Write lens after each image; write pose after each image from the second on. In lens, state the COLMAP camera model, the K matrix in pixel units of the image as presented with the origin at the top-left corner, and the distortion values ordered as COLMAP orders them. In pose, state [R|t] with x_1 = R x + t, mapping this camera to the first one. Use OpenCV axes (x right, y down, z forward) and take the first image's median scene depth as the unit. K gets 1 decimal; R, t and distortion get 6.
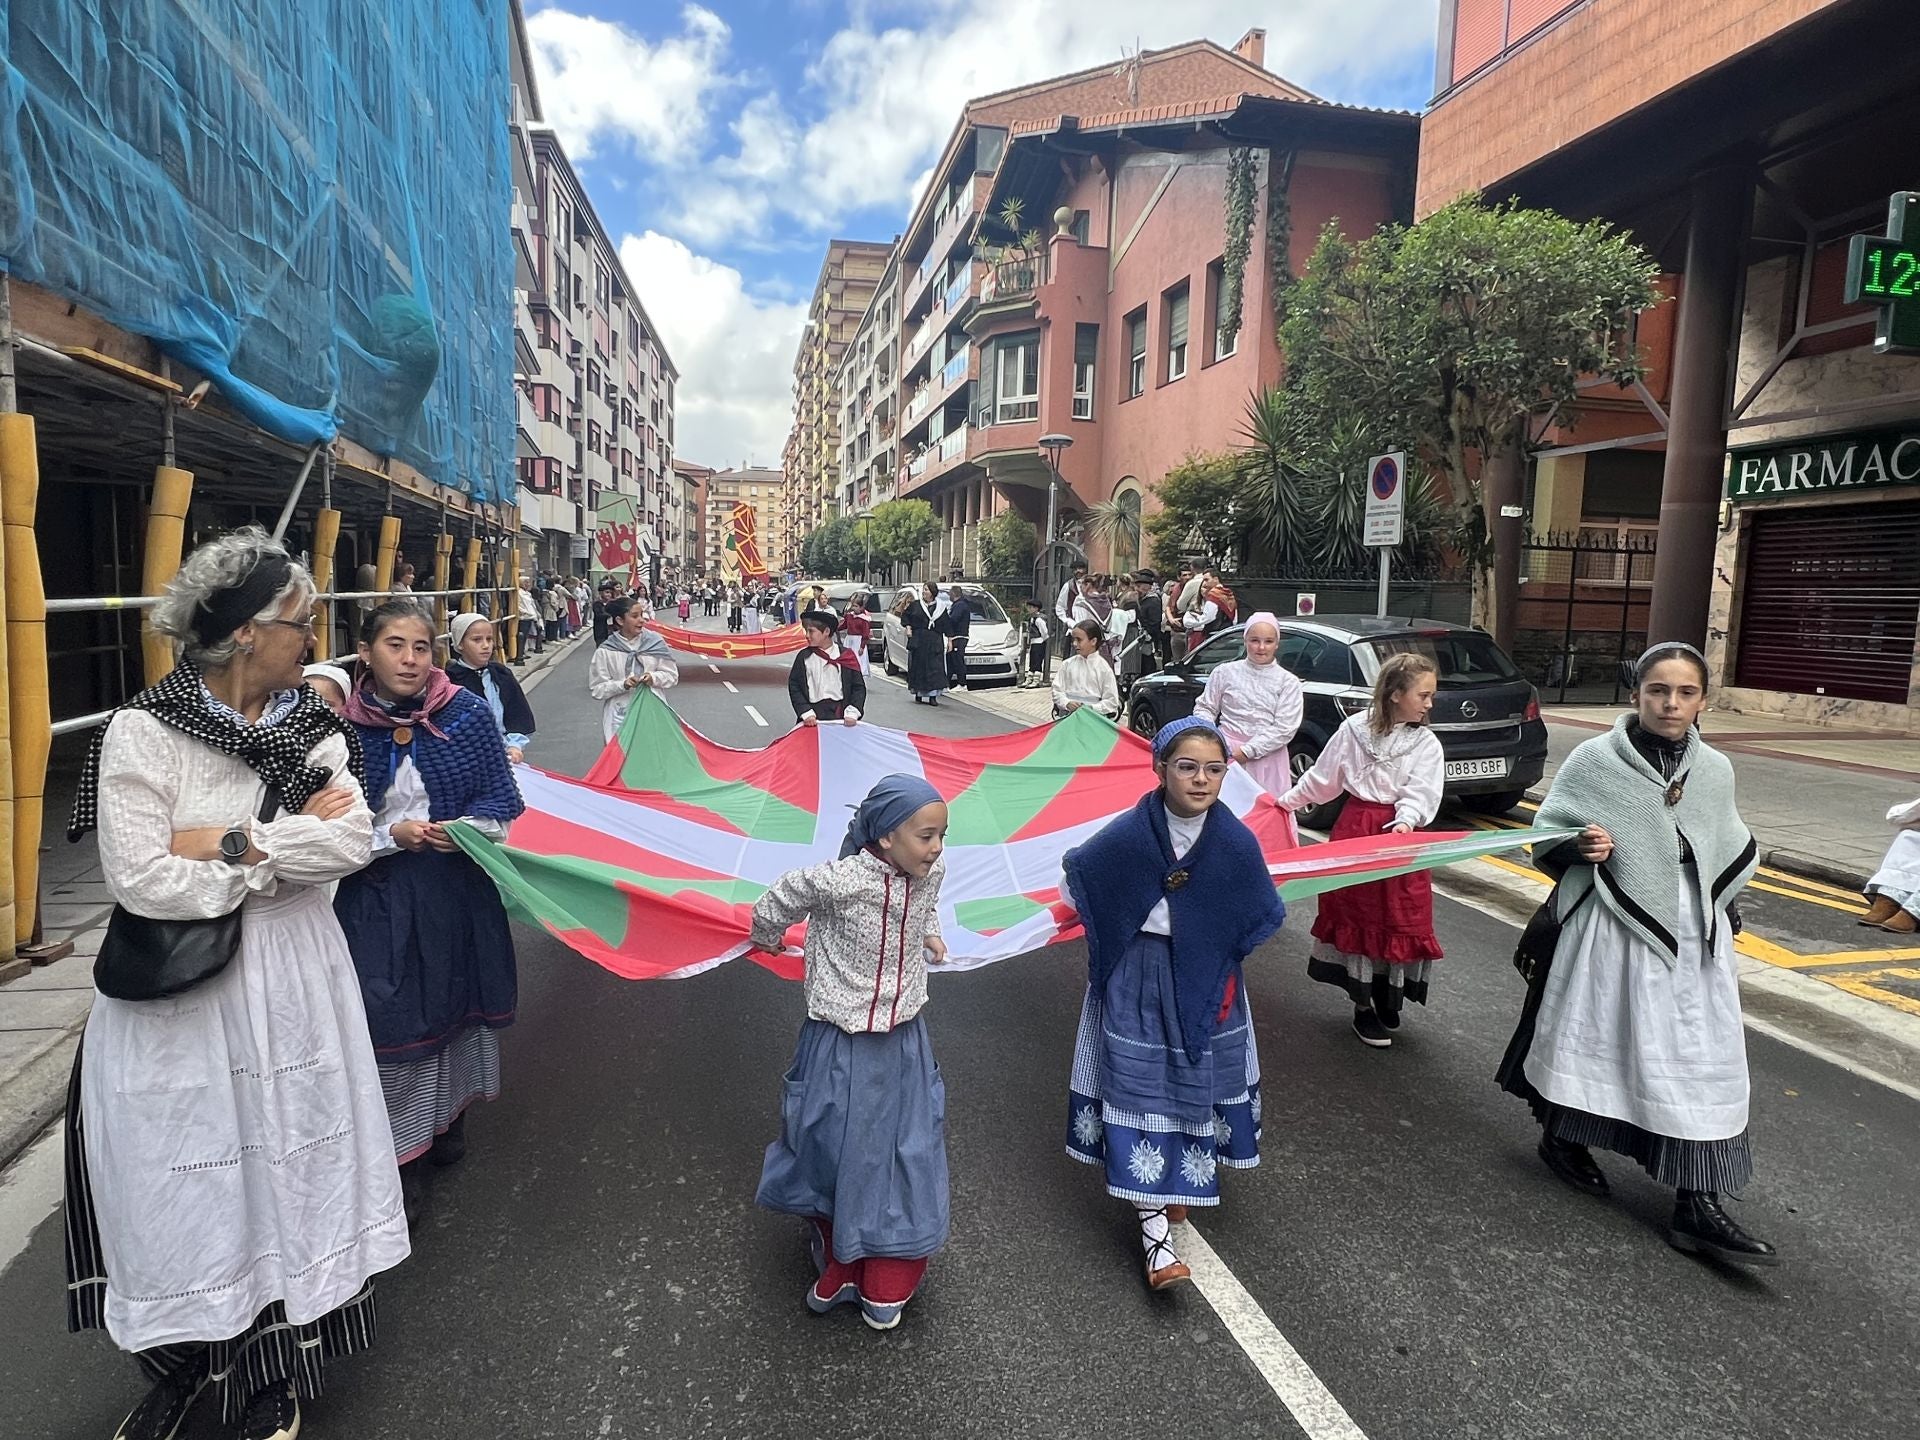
lens RADIAL K [[1099.4, 0, 951.3], [0, 1099.4, 725.7], [0, 0, 1]] dist [0.003892, -0.002015]
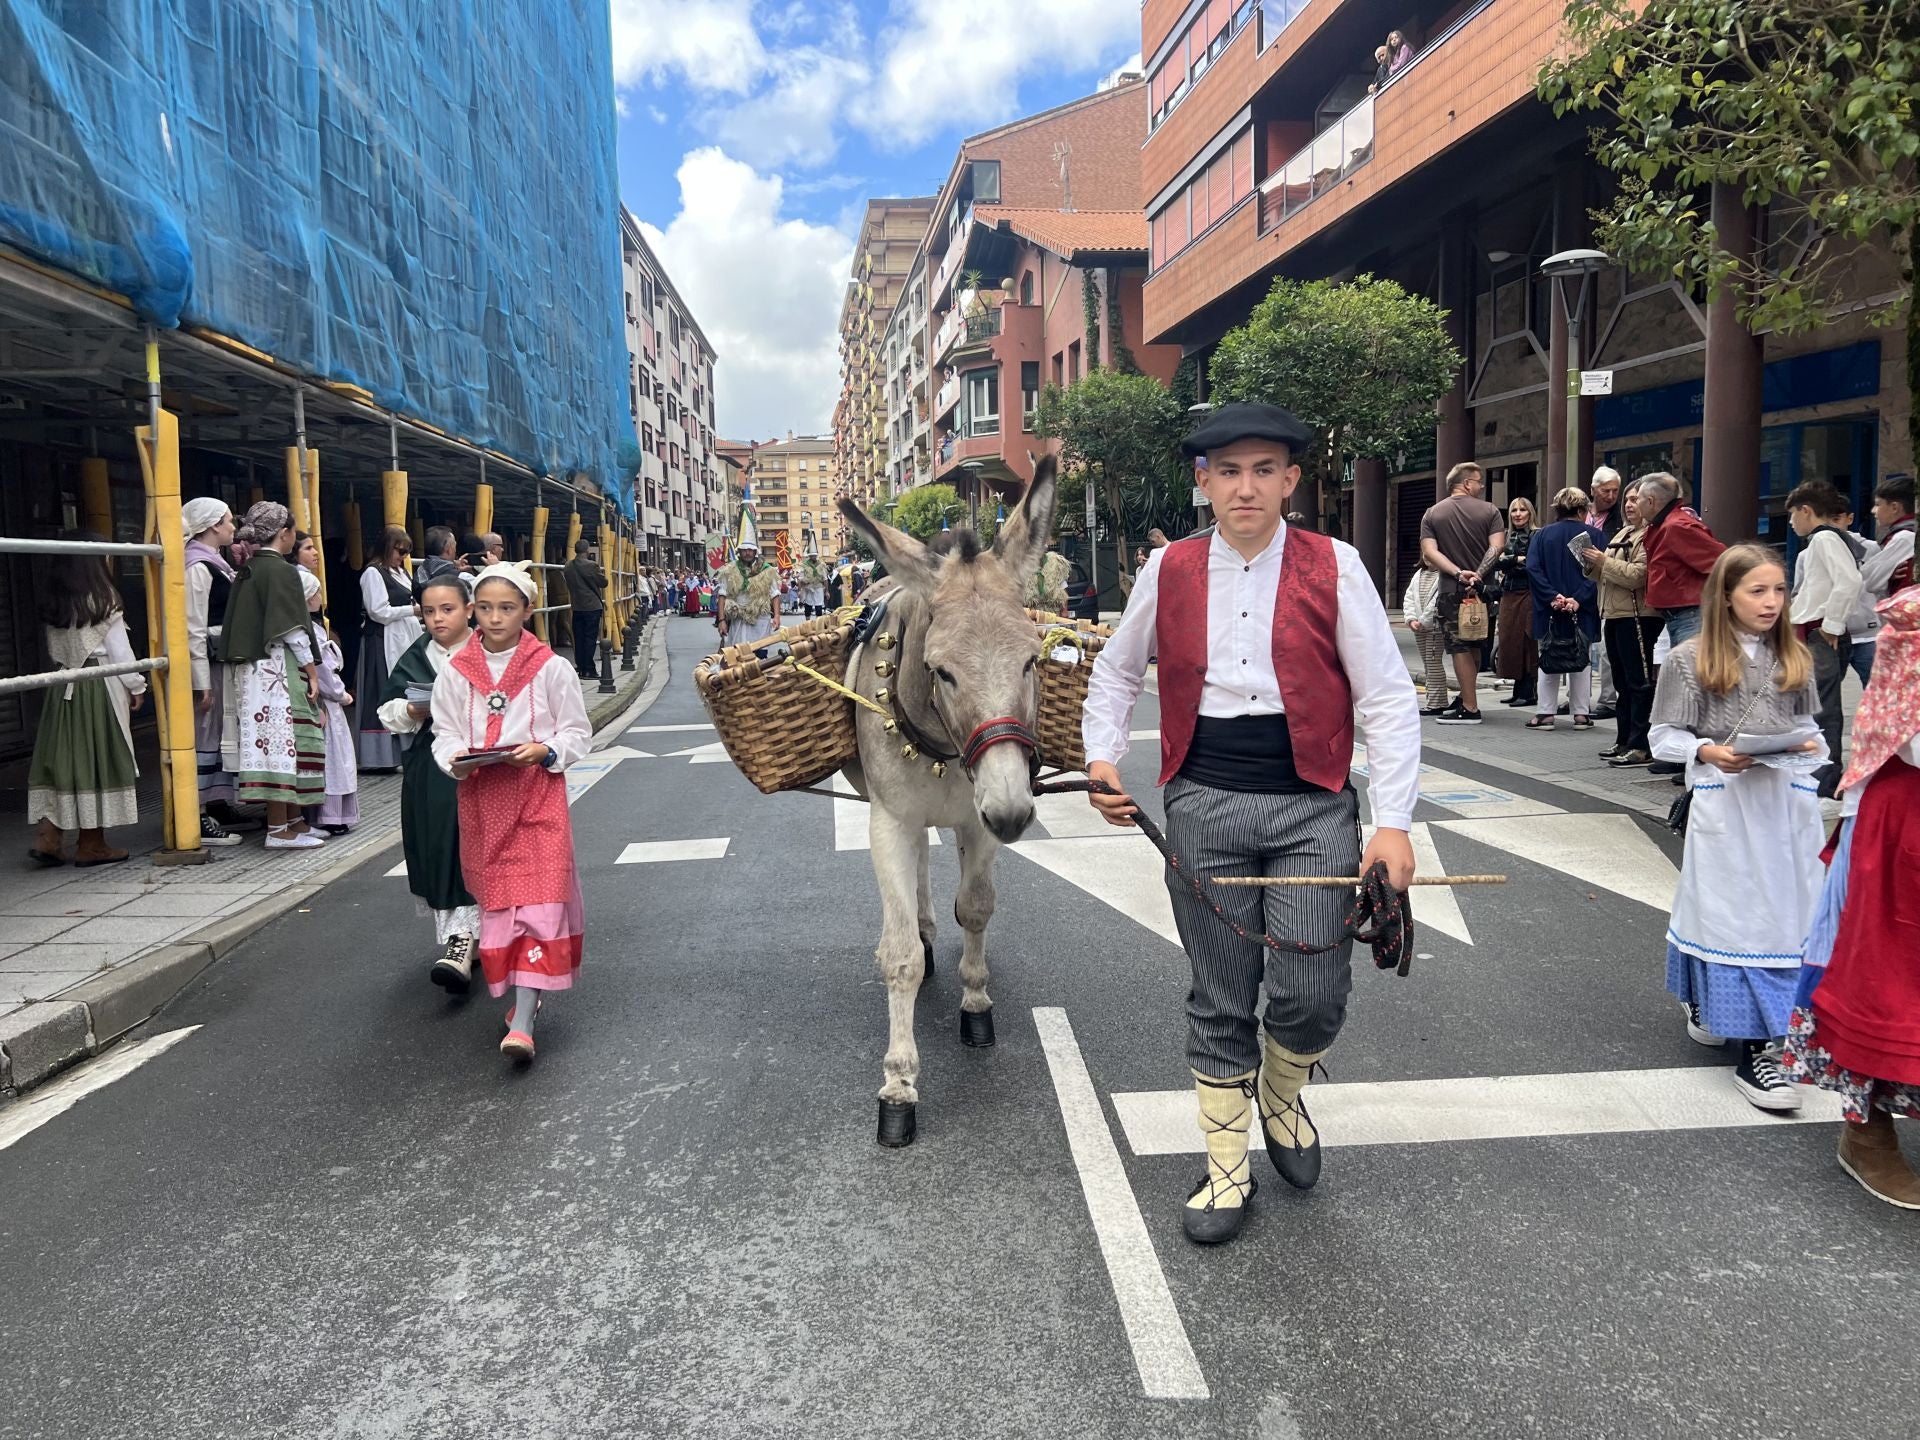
lens RADIAL K [[1364.4, 0, 1017.2], [0, 1364.4, 764.9], [0, 0, 1]] dist [0.035388, -0.038546]
pose [[0.998479, -0.043509, -0.033852, 0.075297], [0.044139, 0.998862, 0.018078, 0.054457], [0.033026, -0.019544, 0.999263, -0.373430]]
